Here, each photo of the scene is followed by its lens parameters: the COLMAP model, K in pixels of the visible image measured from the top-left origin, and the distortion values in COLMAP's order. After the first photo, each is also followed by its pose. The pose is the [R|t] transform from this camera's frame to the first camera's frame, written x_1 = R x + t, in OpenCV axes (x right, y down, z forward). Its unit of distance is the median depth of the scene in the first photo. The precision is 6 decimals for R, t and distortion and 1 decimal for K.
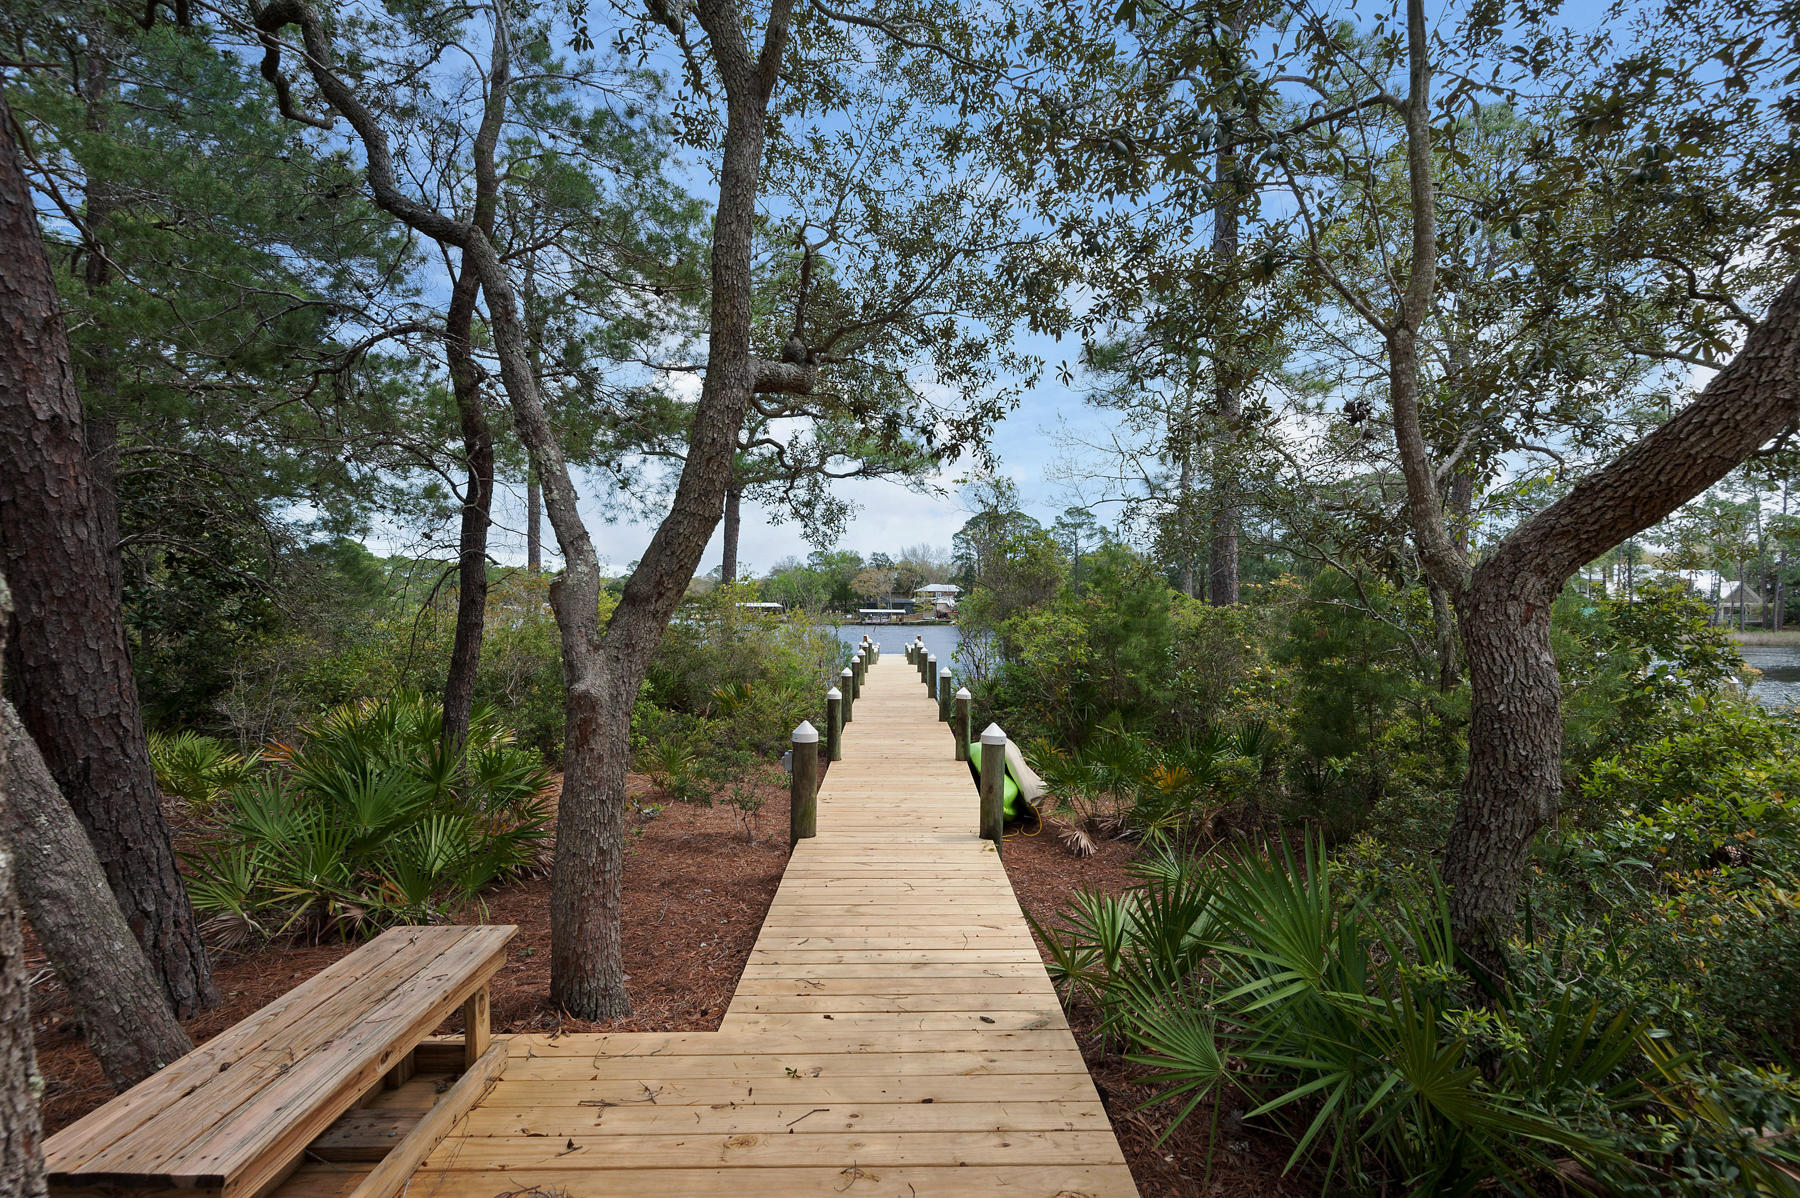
lens RADIAL K [[786.2, 0, 893.7], [0, 786.2, 616.9], [0, 0, 1]] dist [-0.019385, 0.000042]
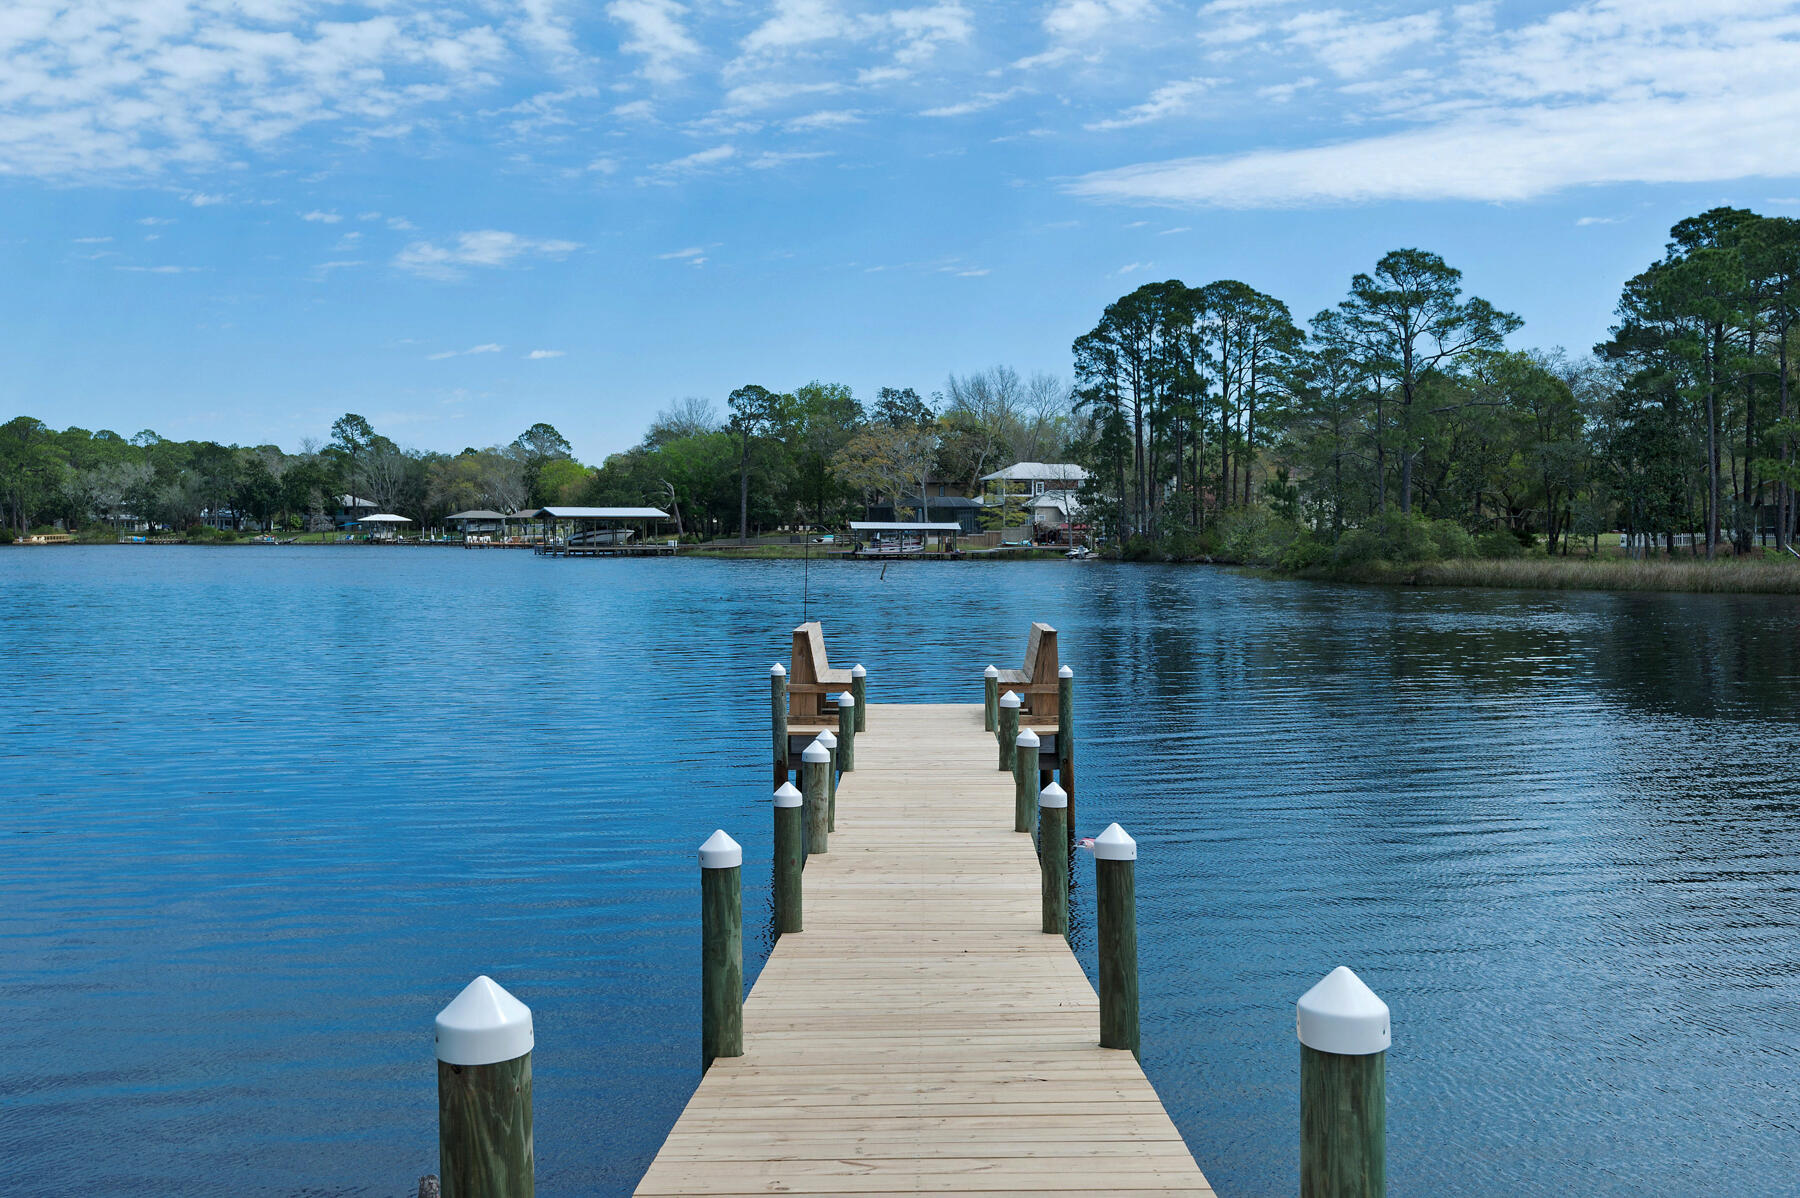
lens RADIAL K [[1751.5, 0, 936.7], [0, 1751.5, 608.7], [0, 0, 1]] dist [0.390571, -0.001302]
pose [[0.999990, -0.003455, 0.002780, -0.000793], [0.003342, 0.999210, 0.039611, -0.000553], [-0.002915, -0.039601, 0.999211, 0.054075]]
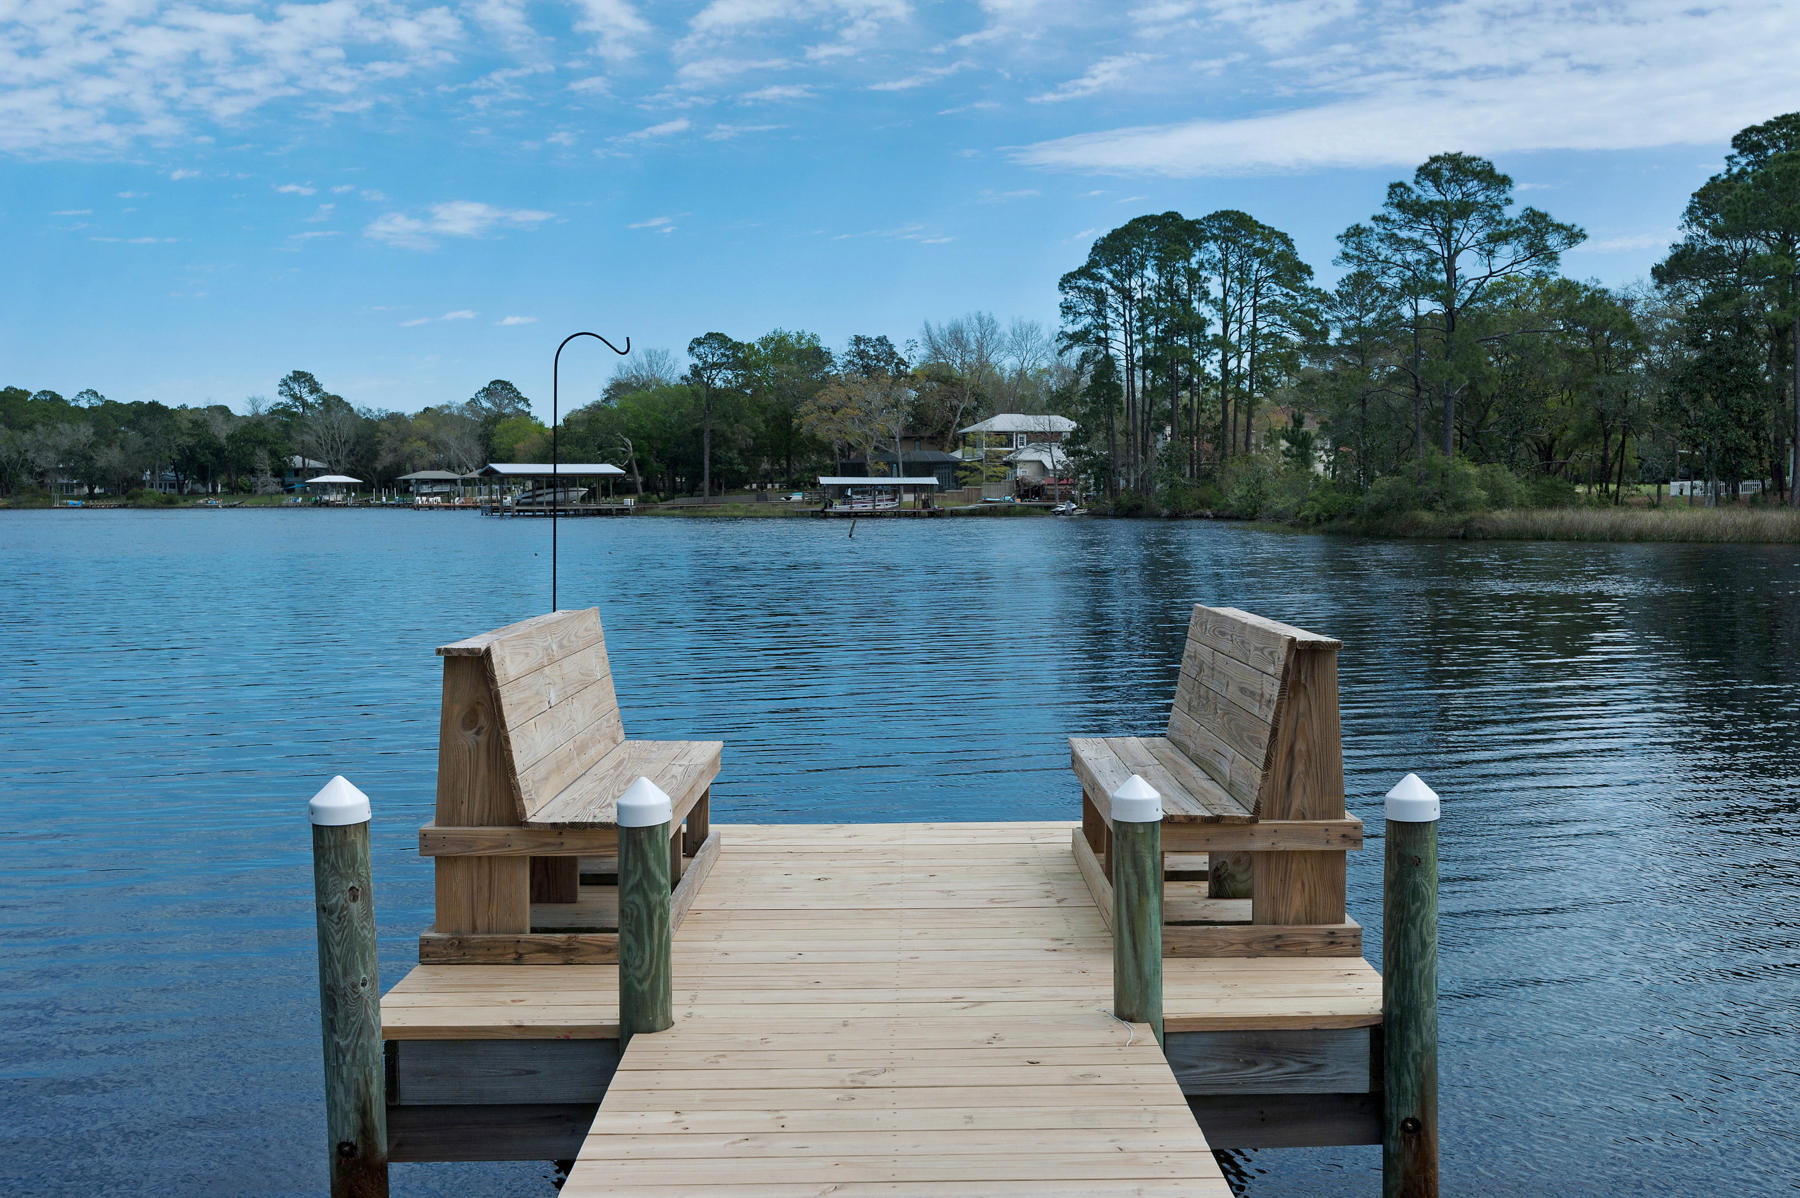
lens RADIAL K [[1751.0, 0, 900.0], [0, 1751.0, 599.0], [0, 0, 1]] dist [0.109353, 0.012454]
pose [[0.999928, -0.011157, -0.004381, -0.001060], [0.011384, 0.998368, 0.055964, 0.002037], [0.003749, -0.056010, 0.998423, 0.120783]]
